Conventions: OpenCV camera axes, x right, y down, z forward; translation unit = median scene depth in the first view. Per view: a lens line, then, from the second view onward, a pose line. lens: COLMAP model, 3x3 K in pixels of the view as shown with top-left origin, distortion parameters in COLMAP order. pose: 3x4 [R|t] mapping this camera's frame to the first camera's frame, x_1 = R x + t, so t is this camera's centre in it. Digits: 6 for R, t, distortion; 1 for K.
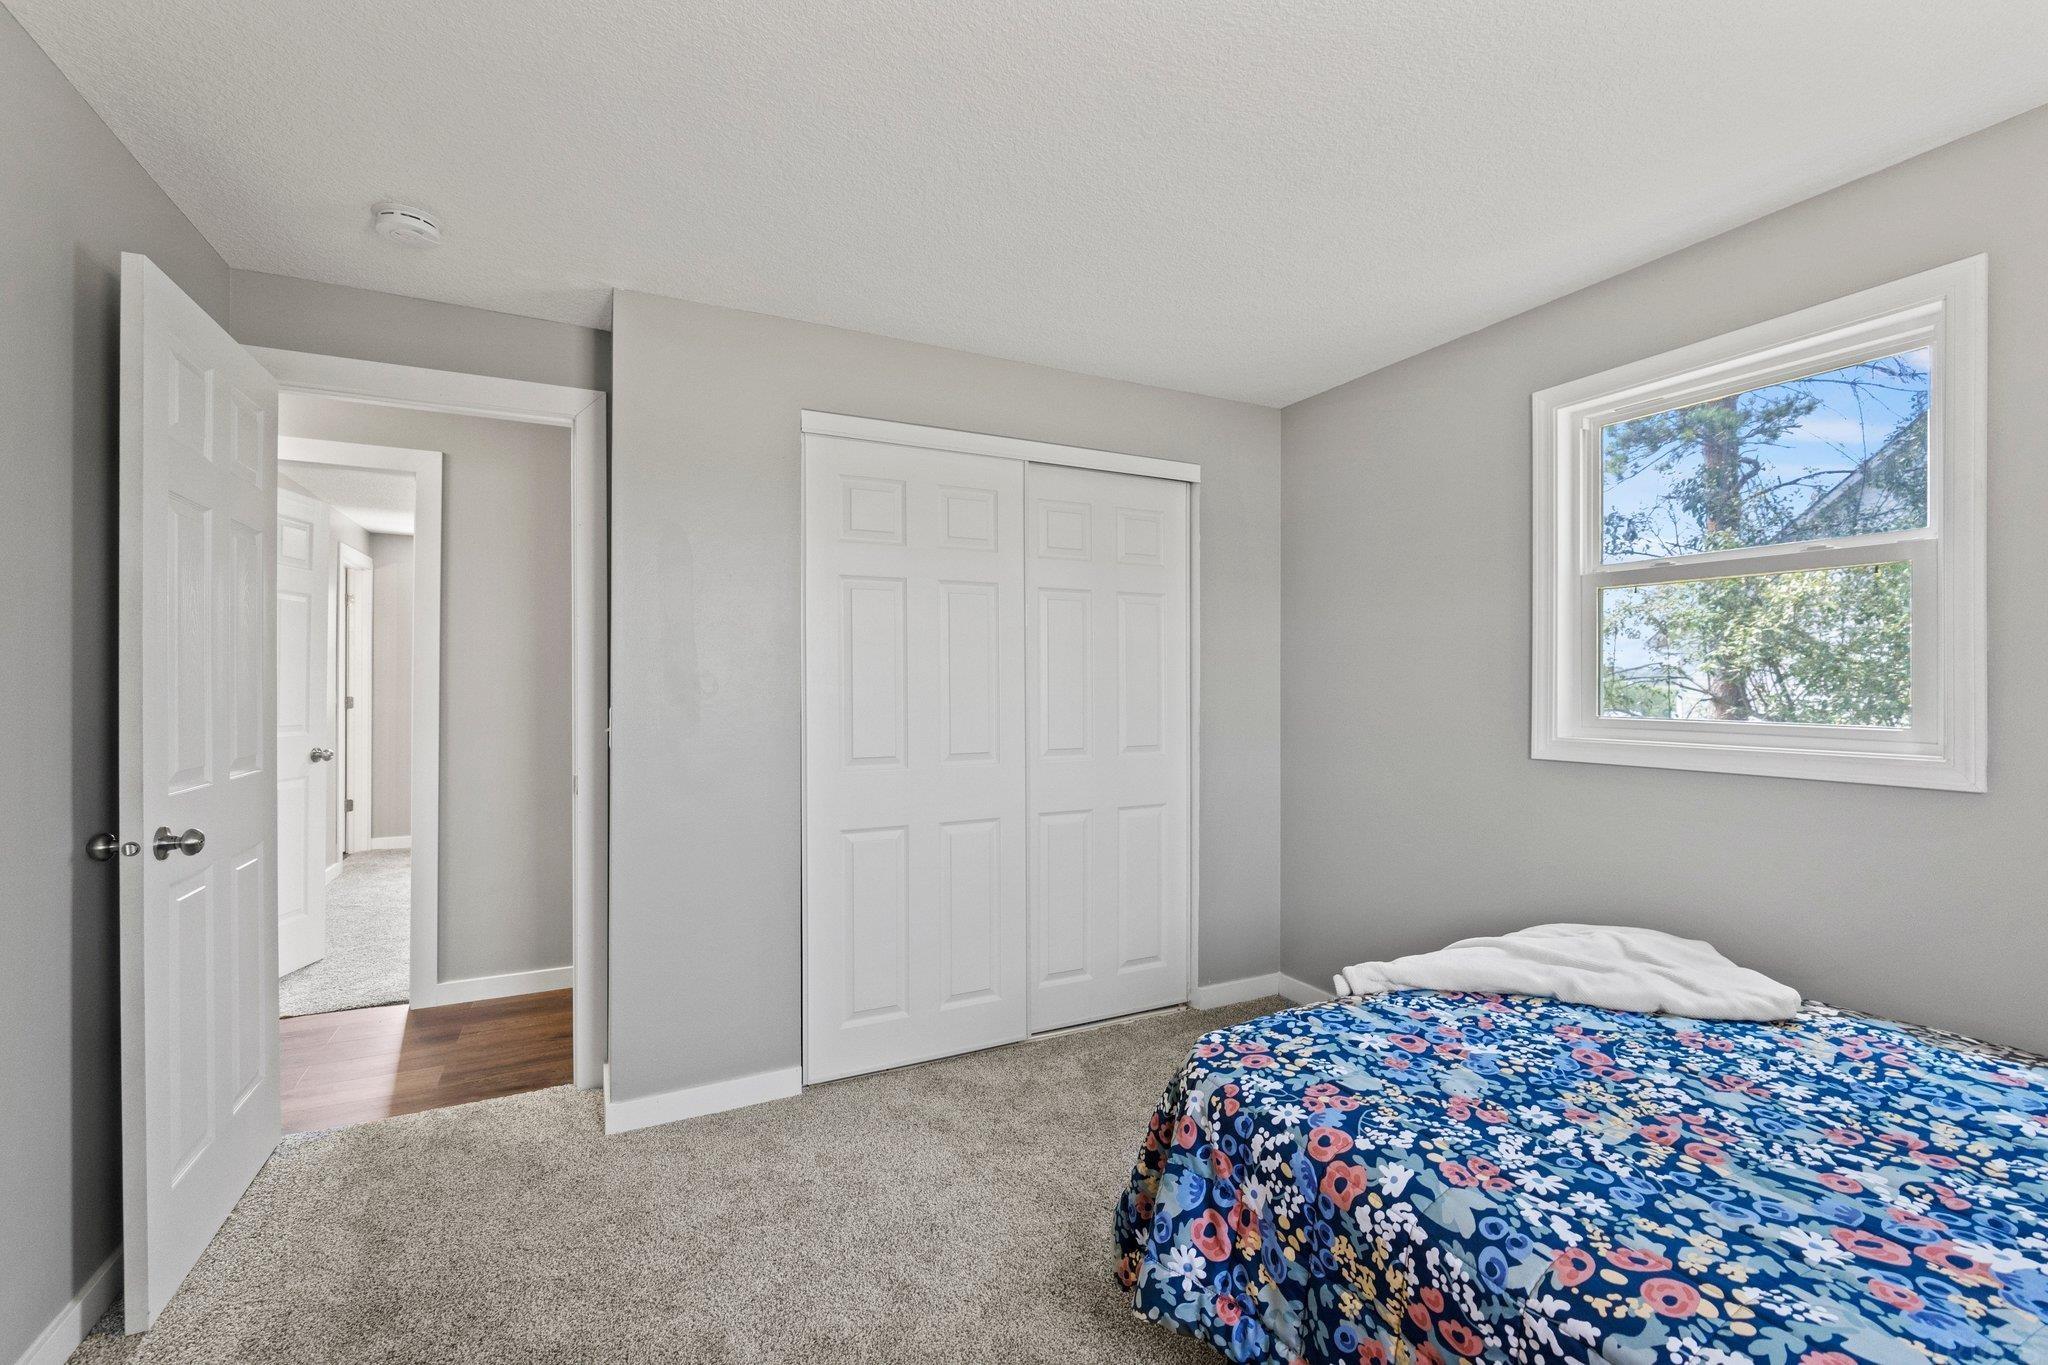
lens RADIAL K [[852.9, 0, 1017.3], [0, 852.9, 684.8], [0, 0, 1]] dist [-0.009415, 0.000058]
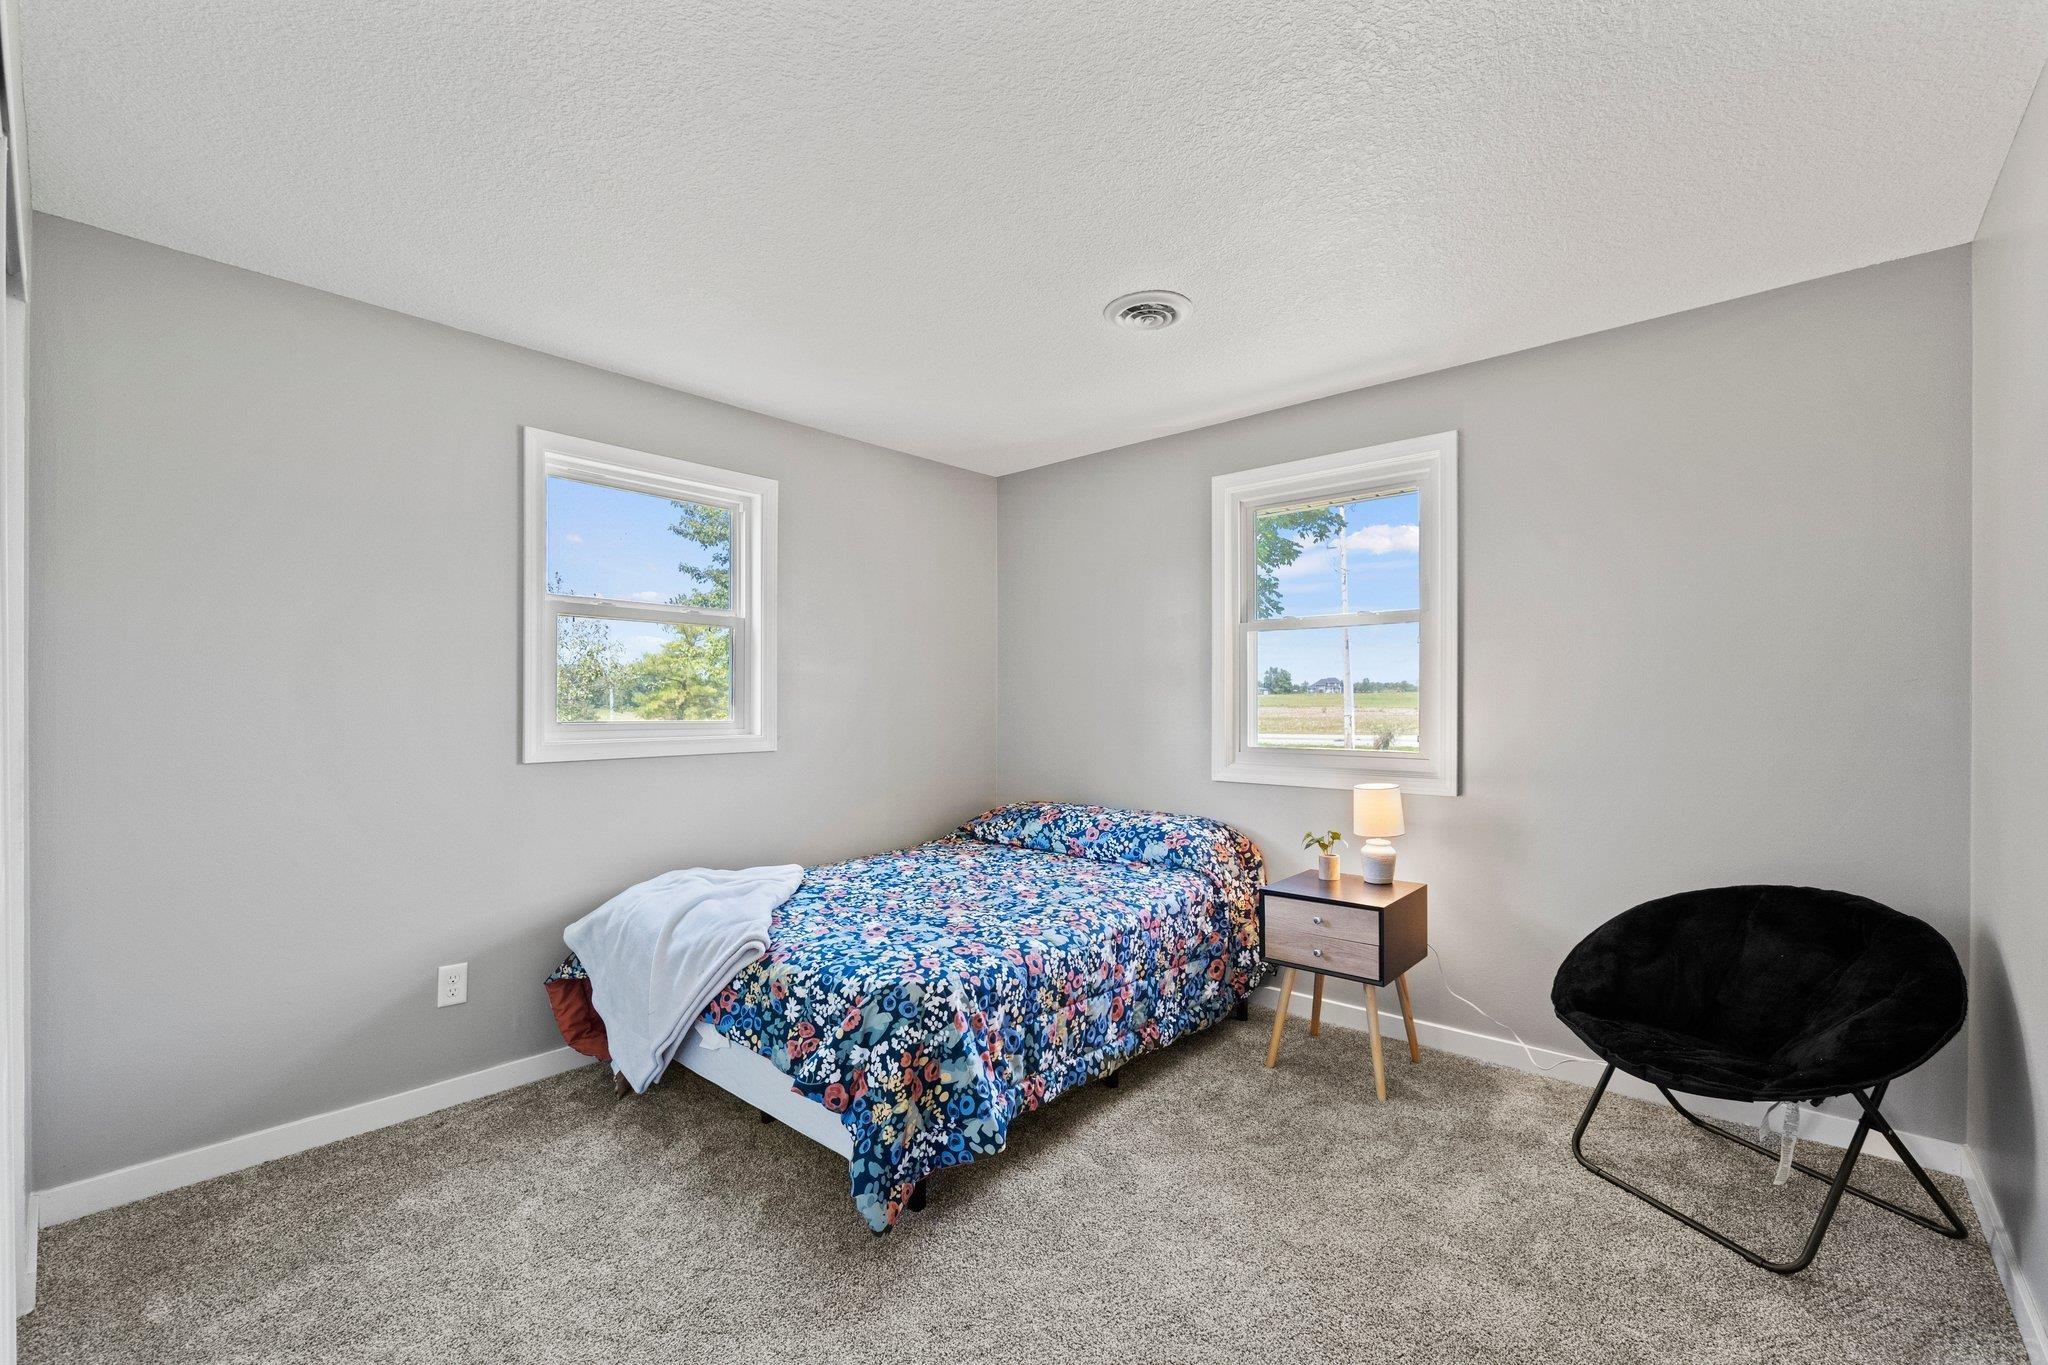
lens RADIAL K [[852.9, 0, 1015.2], [0, 852.9, 702.2], [0, 0, 1]] dist [-0.009415, 0.000058]
pose [[-0.360130, -0.004233, 0.932892, -1.222339], [0.001215, 0.999987, 0.005007, 0.006638], [-0.932901, 0.002937, -0.360120, 1.560535]]
